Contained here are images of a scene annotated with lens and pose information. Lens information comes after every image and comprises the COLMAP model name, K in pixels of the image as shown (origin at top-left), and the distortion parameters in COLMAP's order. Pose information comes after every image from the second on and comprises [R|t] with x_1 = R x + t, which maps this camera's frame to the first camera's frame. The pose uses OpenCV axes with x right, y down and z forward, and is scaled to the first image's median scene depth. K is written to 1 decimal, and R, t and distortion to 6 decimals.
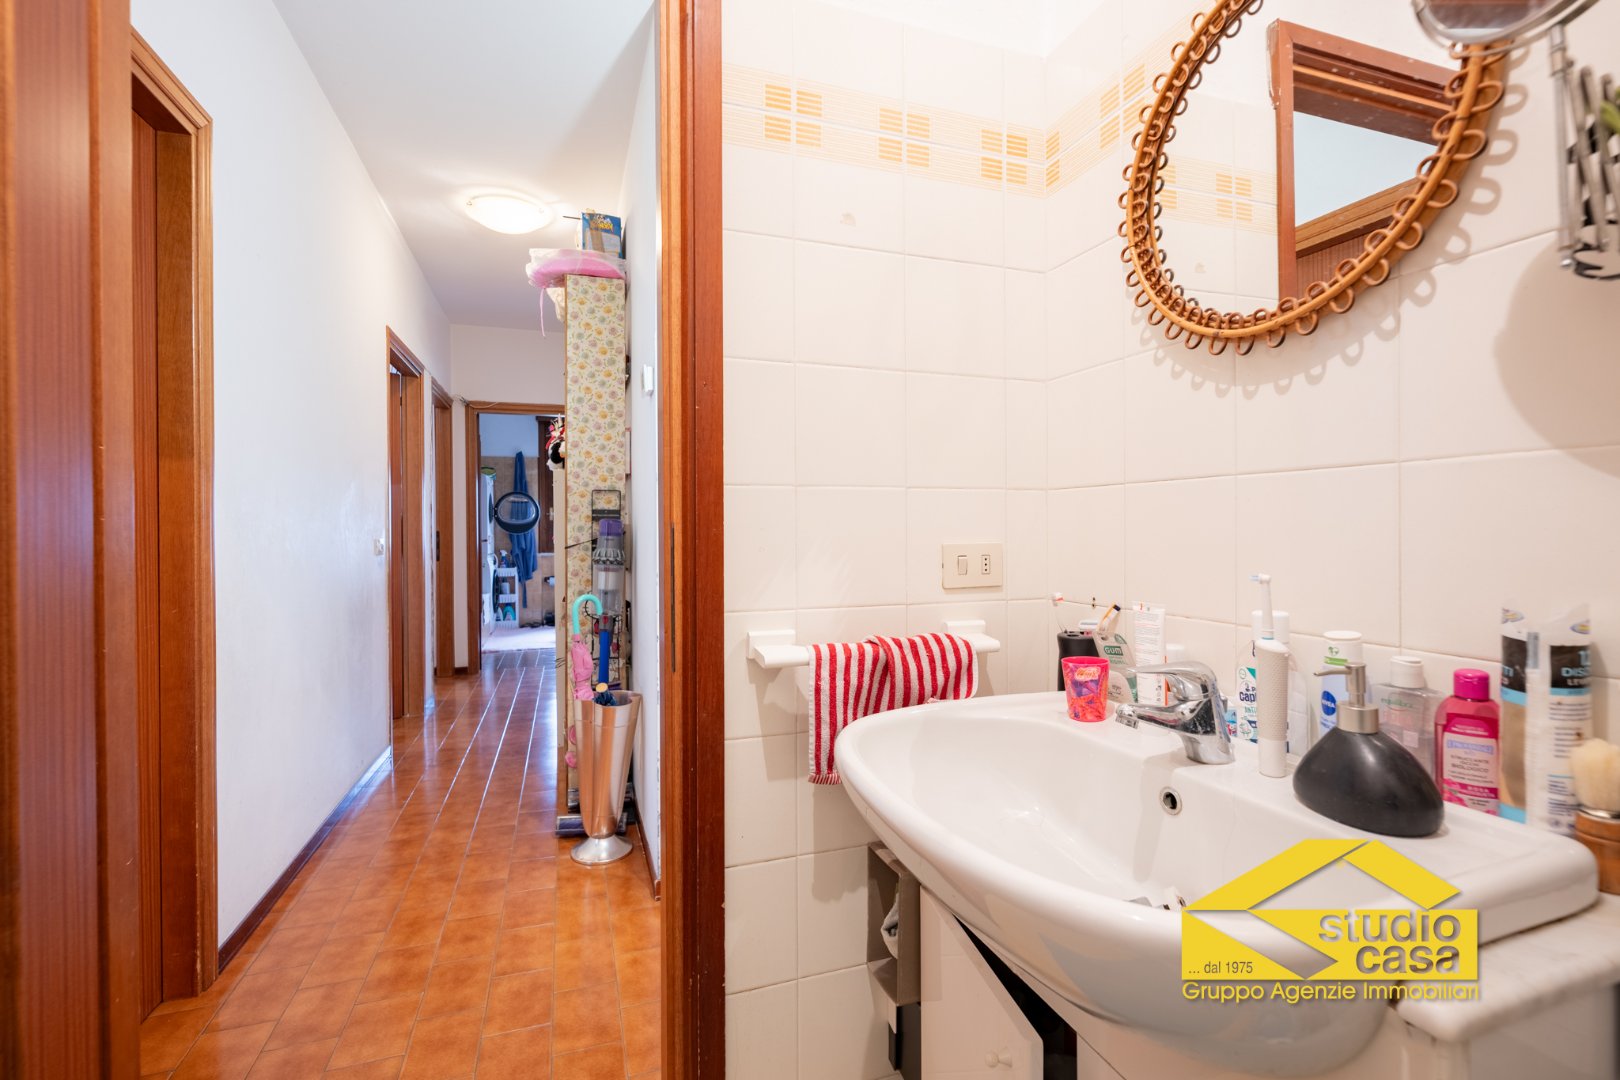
lens RADIAL K [[723.3, 0, 812.0], [0, 723.3, 530.4], [0, 0, 1]] dist [-0.001622, 0.000013]
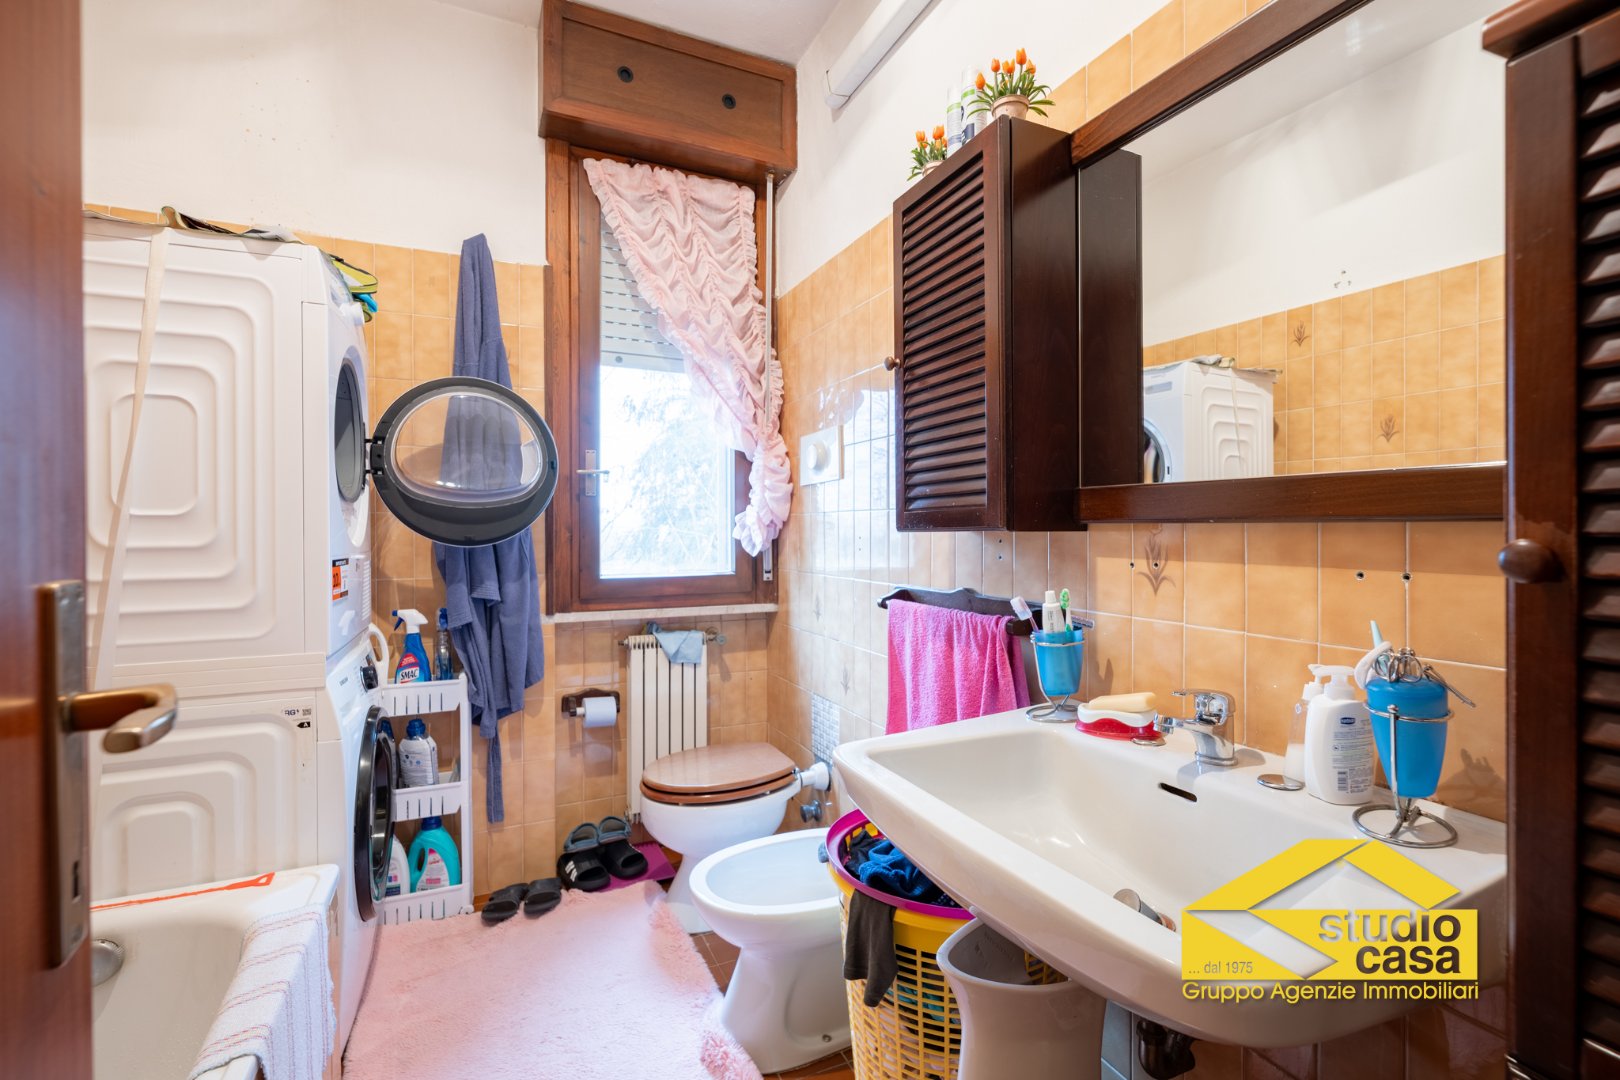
lens RADIAL K [[726.6, 0, 813.1], [0, 726.6, 530.3], [0, 0, 1]] dist [-0.001678, -0.000070]
pose [[0.997263, -0.006556, 0.073643, -0.304412], [0.005793, 0.999927, 0.010560, -0.001878], [-0.073707, -0.010105, 0.997229, 0.736453]]
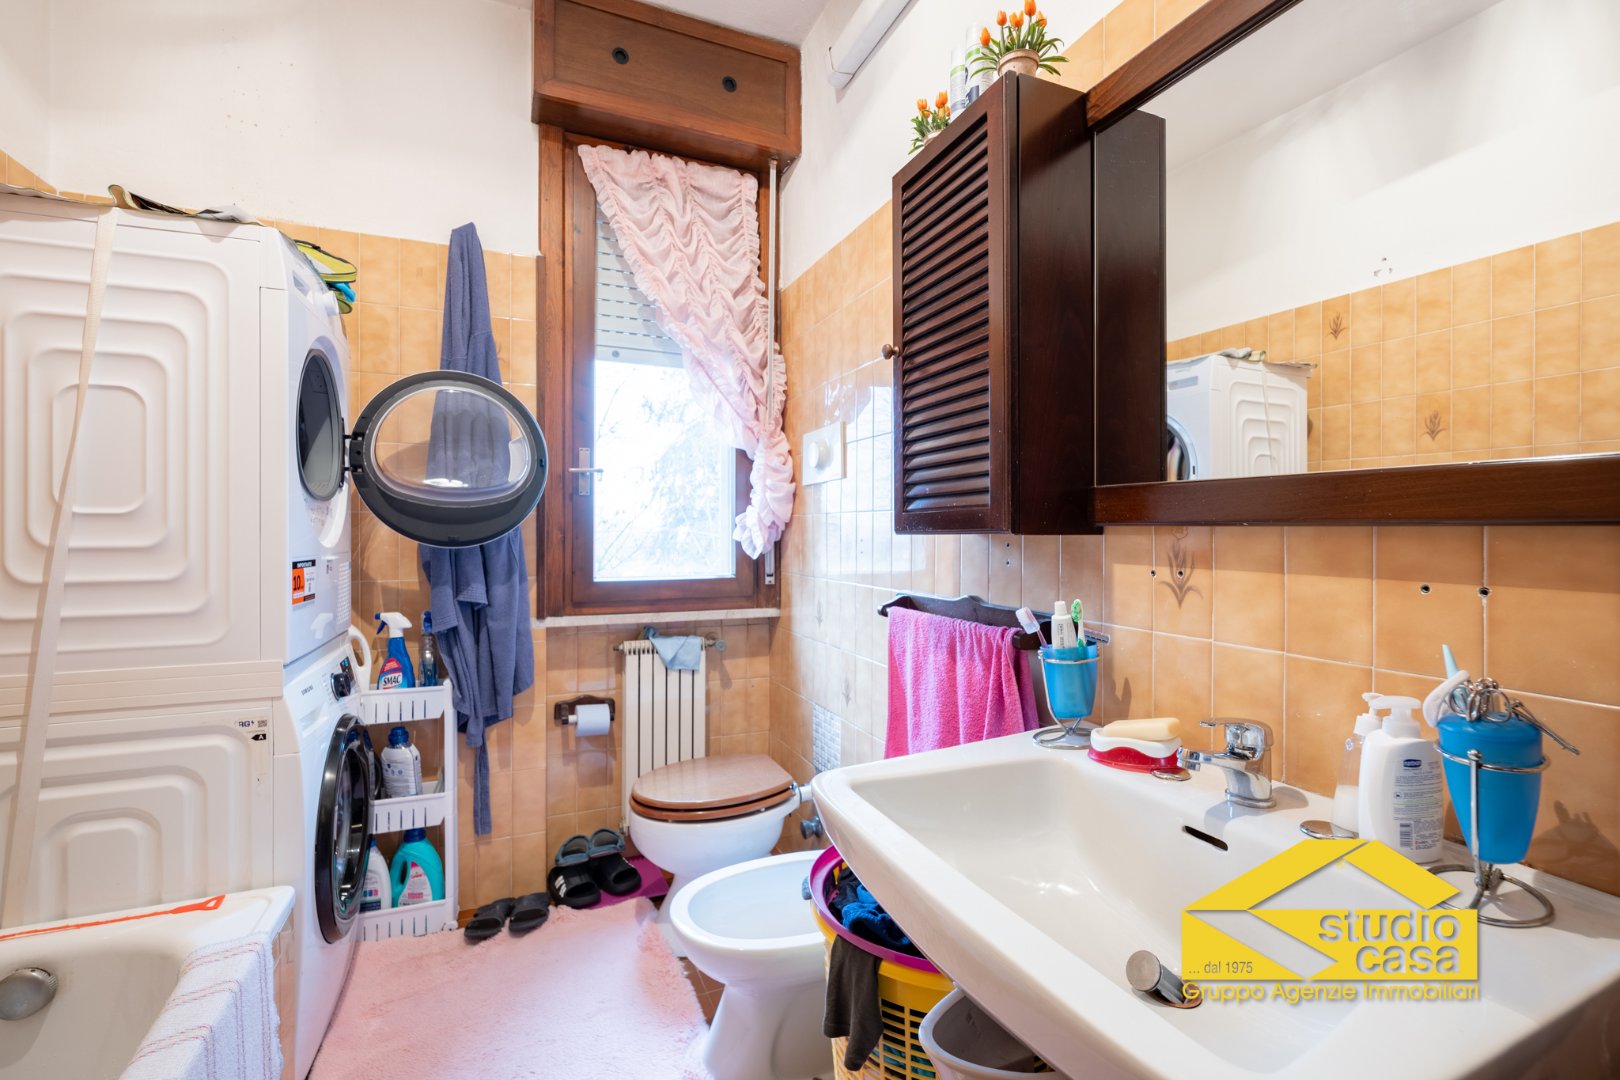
lens RADIAL K [[723.3, 0, 812.0], [0, 723.3, 530.4], [0, 0, 1]] dist [-0.001622, 0.000013]
pose [[0.999030, -0.002028, 0.043999, -0.296318], [0.001656, 0.999962, 0.008509, -0.001847], [-0.044015, -0.008428, 0.998995, 0.750905]]
